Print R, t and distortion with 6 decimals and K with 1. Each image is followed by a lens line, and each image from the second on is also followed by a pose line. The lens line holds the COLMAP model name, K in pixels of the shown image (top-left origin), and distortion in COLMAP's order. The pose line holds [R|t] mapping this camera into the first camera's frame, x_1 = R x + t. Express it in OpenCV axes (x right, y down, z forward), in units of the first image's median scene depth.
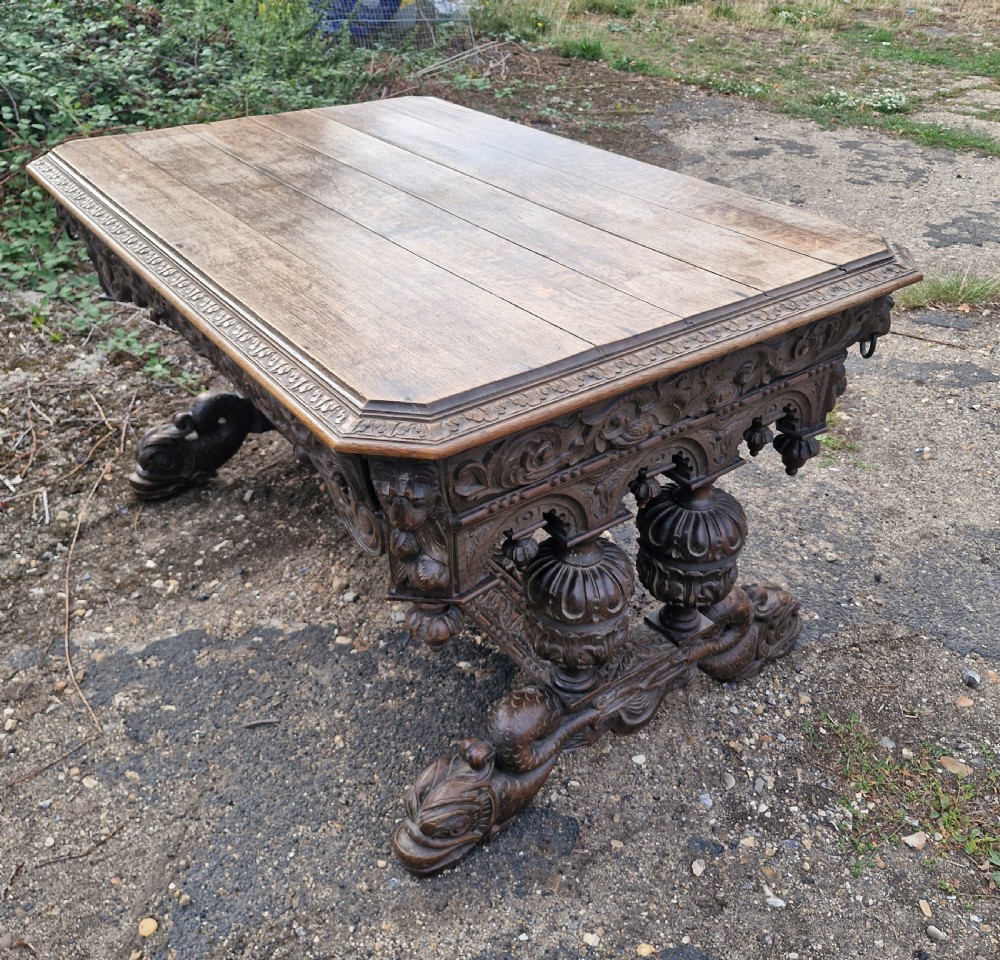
lens RADIAL K [[926.3, 0, 520.7], [0, 926.3, 460.9], [0, 0, 1]] dist [0.102944, -0.160156]
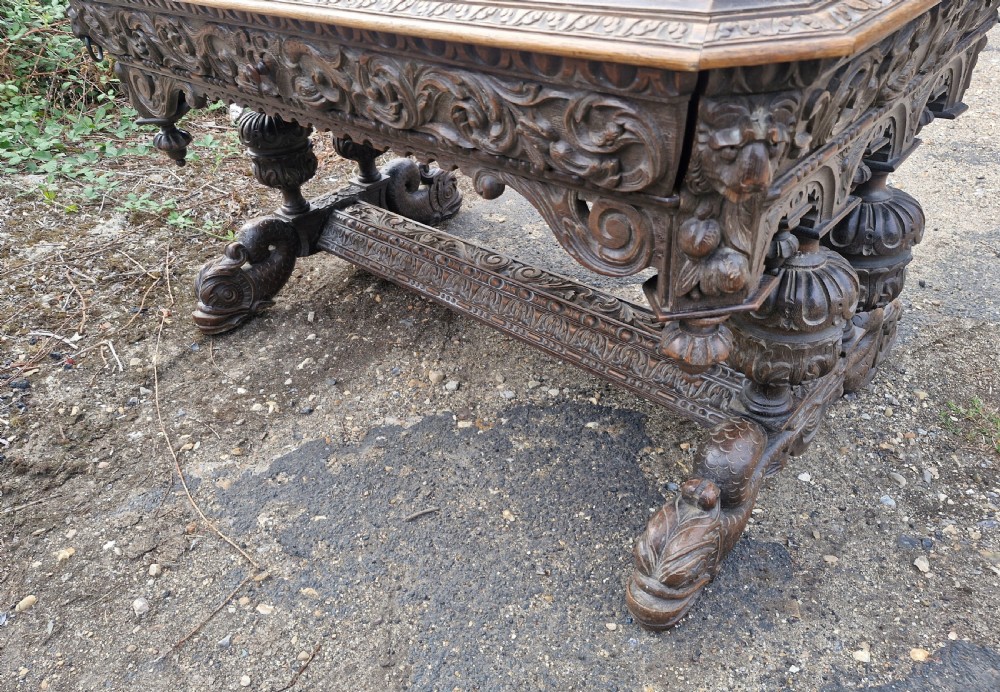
lens RADIAL K [[697.7, 0, 489.7], [0, 697.7, 363.3], [0, 0, 1]] dist [0.092249, -0.113384]
pose [[0.980091, -0.172588, 0.098162, -0.245229], [0.164676, 0.982786, 0.083742, 0.074456], [-0.110925, -0.065910, 0.991641, 0.273004]]
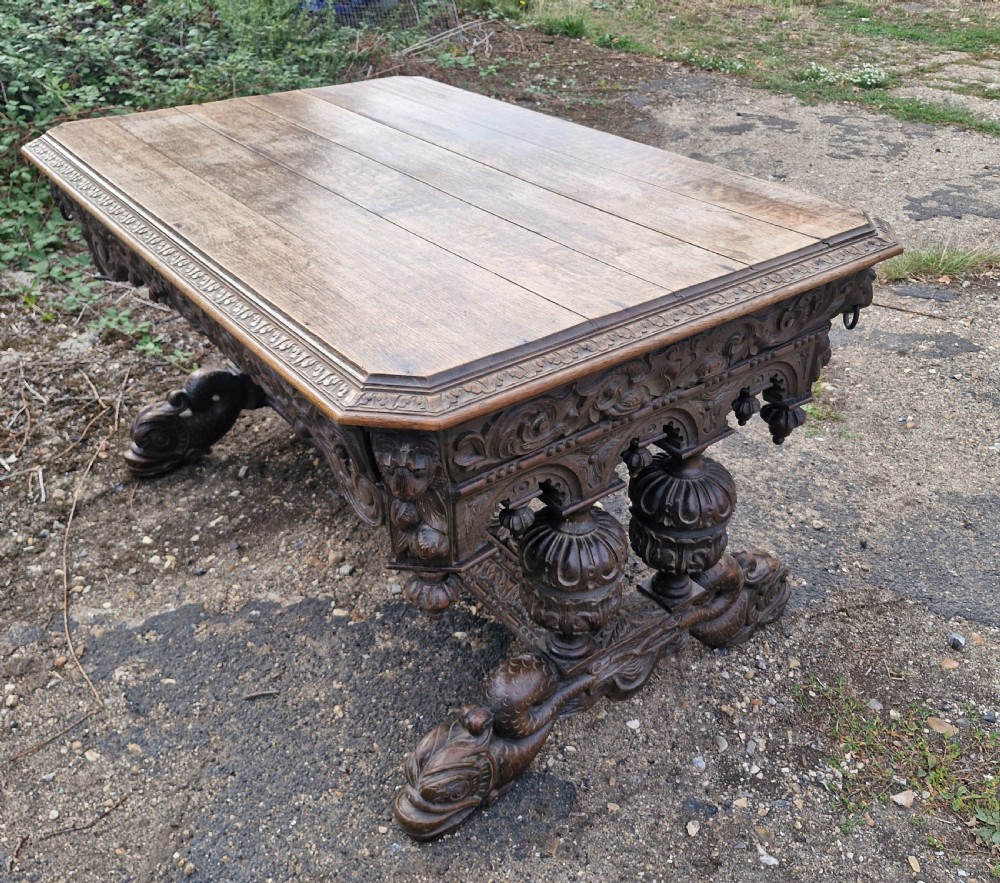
lens RADIAL K [[925.4, 0, 520.1], [0, 925.4, 431.9], [0, 0, 1]] dist [0.105985, -0.165954]
pose [[0.999840, -0.011397, 0.013771, -0.006979], [0.011464, 0.999923, -0.004813, 0.003360], [-0.013715, 0.004971, 0.999894, -0.018176]]
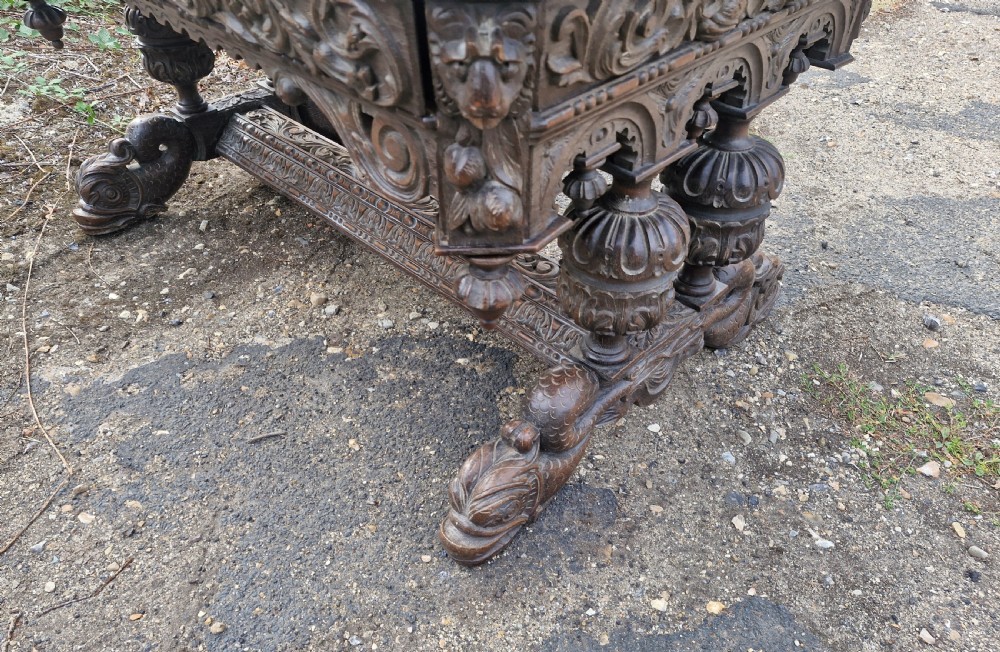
lens RADIAL K [[688.4, 0, 492.3], [0, 688.4, 365.7], [0, 0, 1]] dist [0.112773, -0.154991]
pose [[0.988396, -0.103016, 0.111633, -0.117686], [0.081004, 0.979138, 0.186350, 0.092891], [-0.128501, -0.175145, 0.976121, 0.282775]]
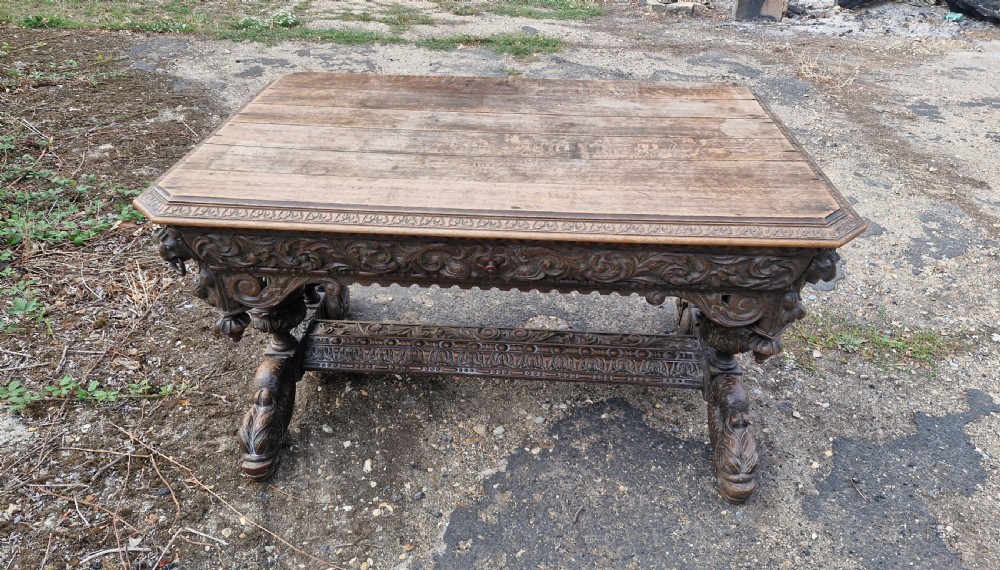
lens RADIAL K [[687.7, 0, 507.4], [0, 687.7, 299.7], [0, 0, 1]] dist [0.100421, -0.129573]
pose [[0.639622, -0.420120, 0.643725, -0.859710], [0.400712, 0.896880, 0.187180, -0.243576], [-0.655982, 0.138224, 0.742012, 0.240802]]
